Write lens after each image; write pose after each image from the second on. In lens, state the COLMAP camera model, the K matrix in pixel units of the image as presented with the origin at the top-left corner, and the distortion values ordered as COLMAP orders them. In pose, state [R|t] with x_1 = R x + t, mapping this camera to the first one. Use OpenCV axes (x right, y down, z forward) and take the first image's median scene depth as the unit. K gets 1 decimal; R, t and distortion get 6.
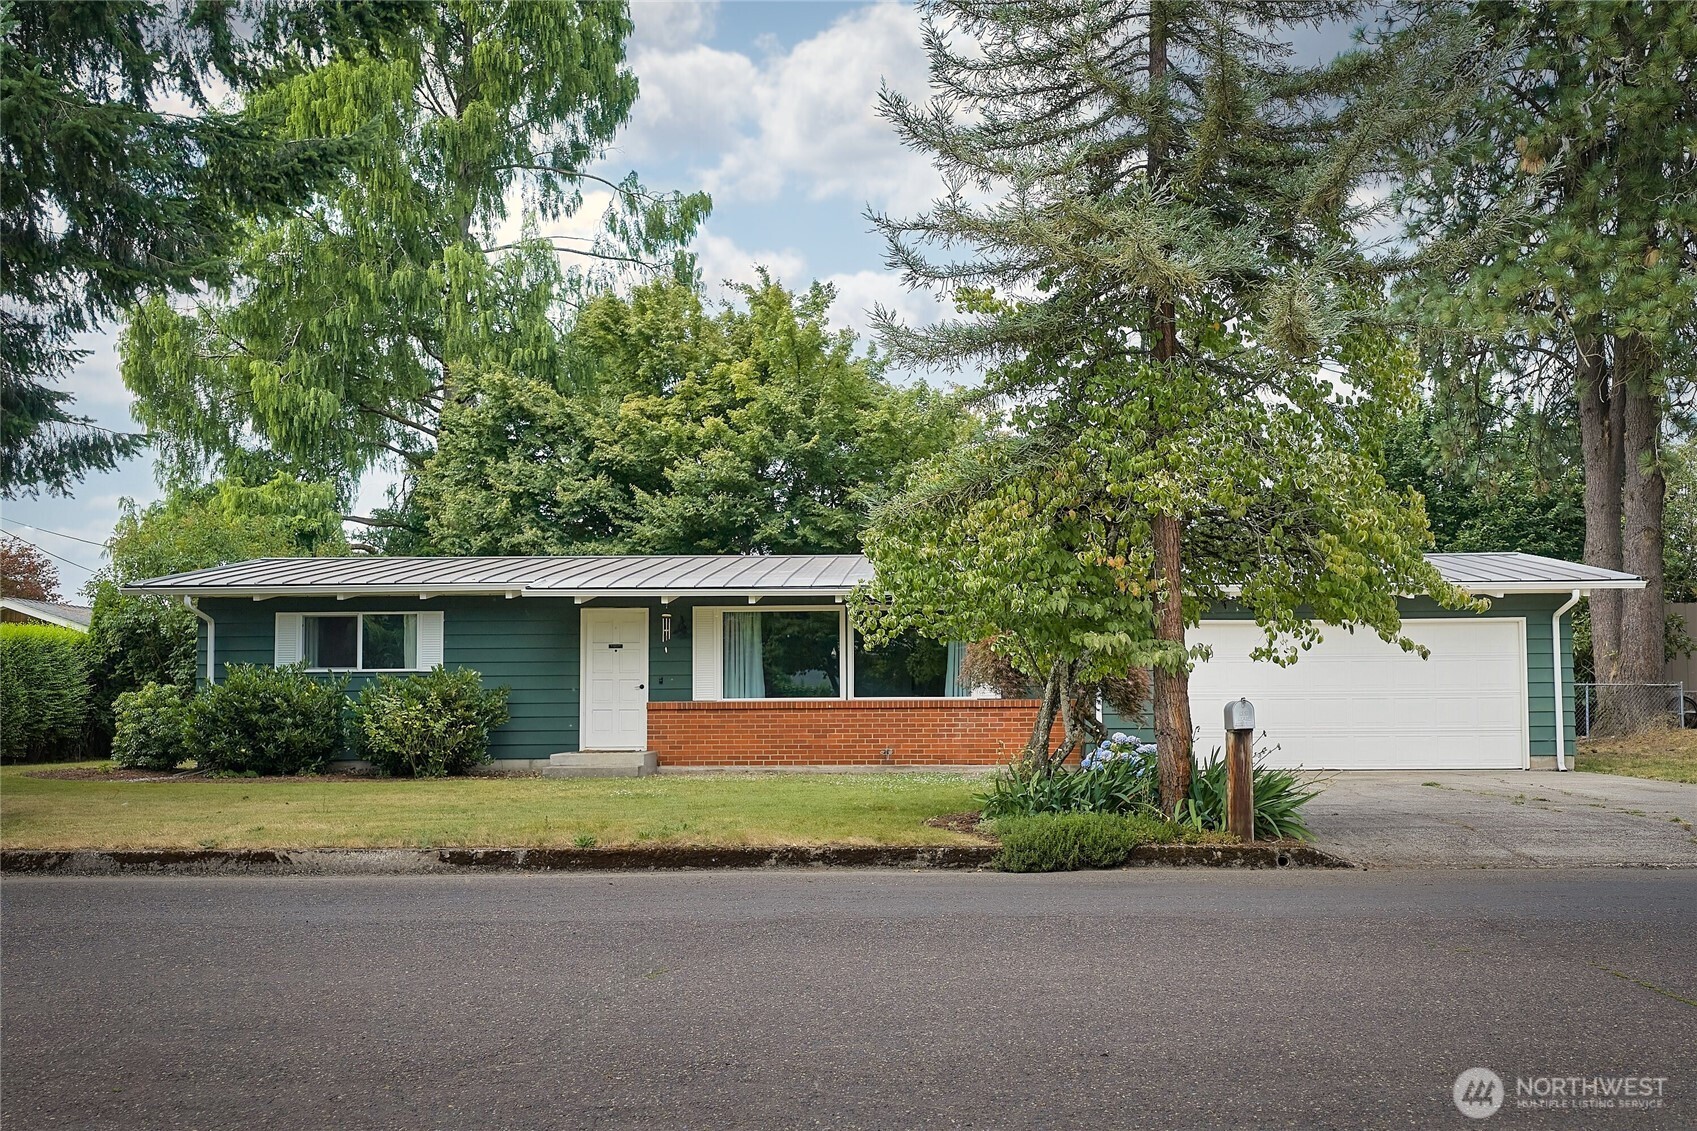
lens RADIAL K [[1381.9, 0, 848.5], [0, 1381.9, 565.5], [0, 0, 1]] dist [-0.009018, -0.003092]
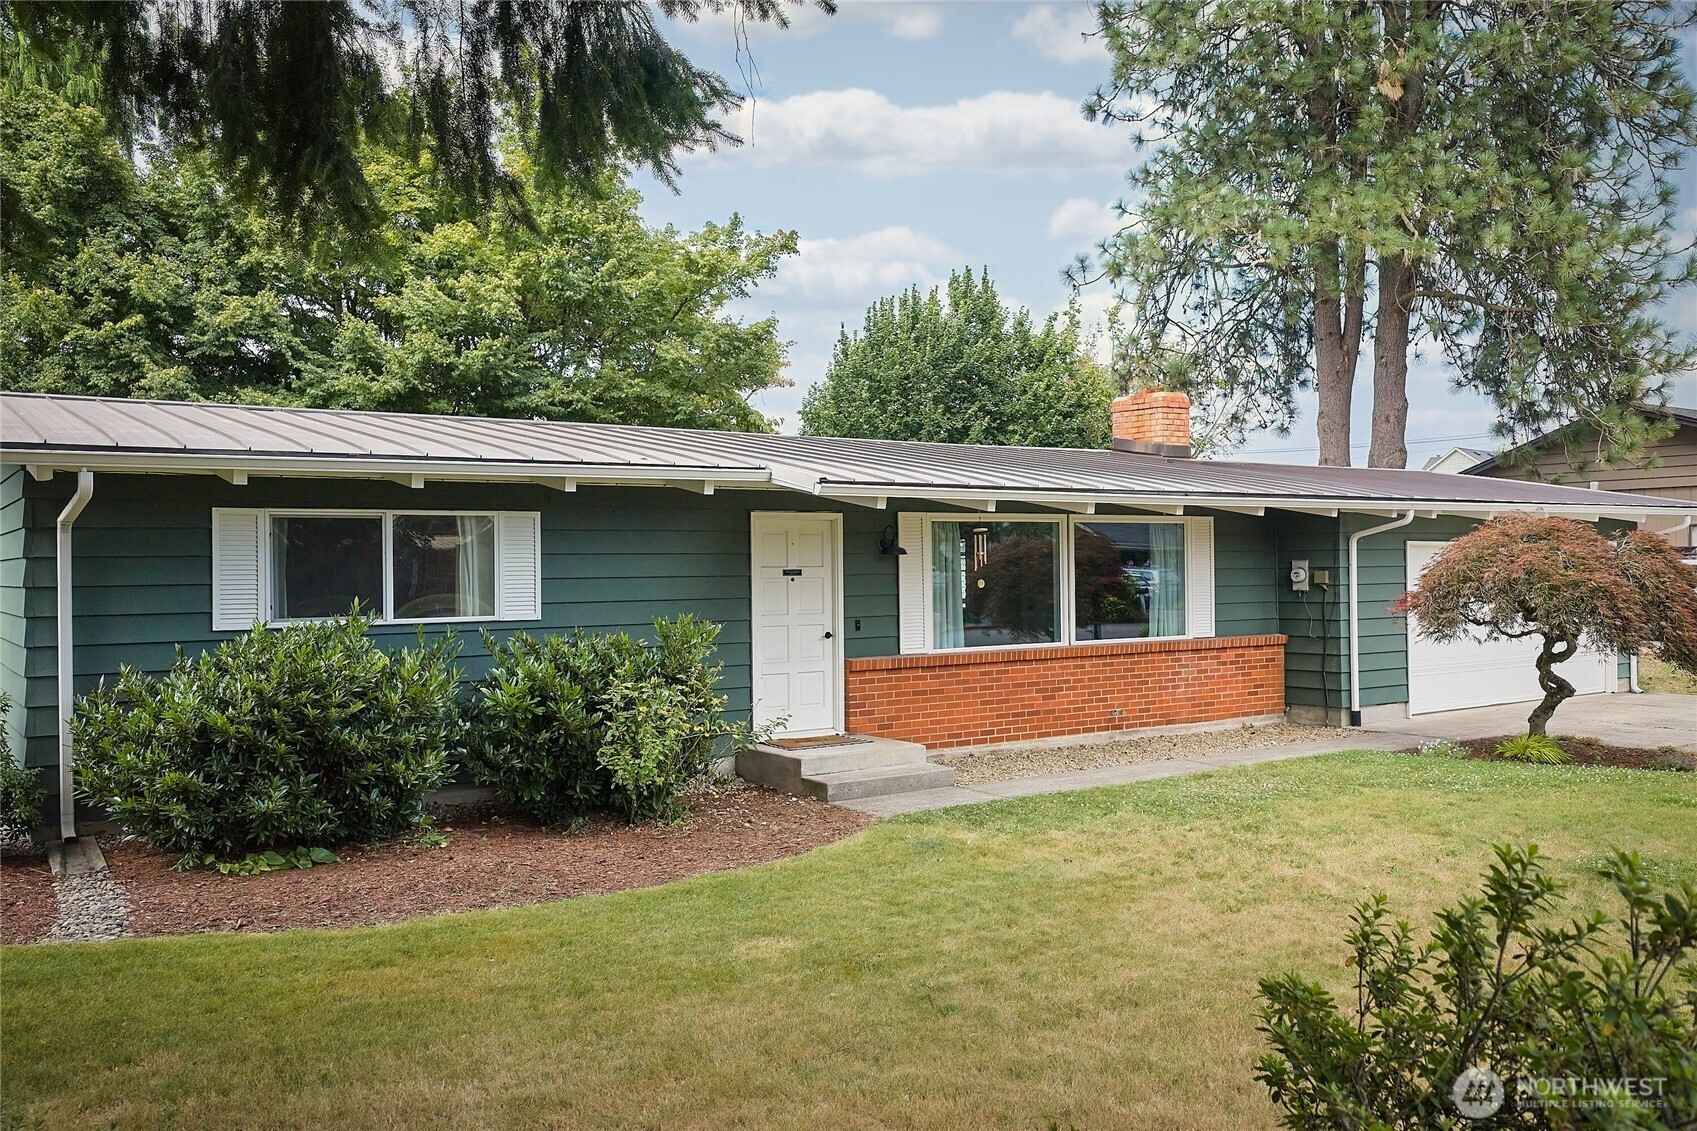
lens RADIAL K [[1381.9, 0, 848.5], [0, 1381.9, 565.5], [0, 0, 1]] dist [-0.009018, -0.003092]
pose [[0.811078, -0.001784, 0.584935, -0.519505], [-0.049961, 0.996130, 0.072314, 0.008224], [-0.582800, -0.087876, 0.807850, 0.478687]]
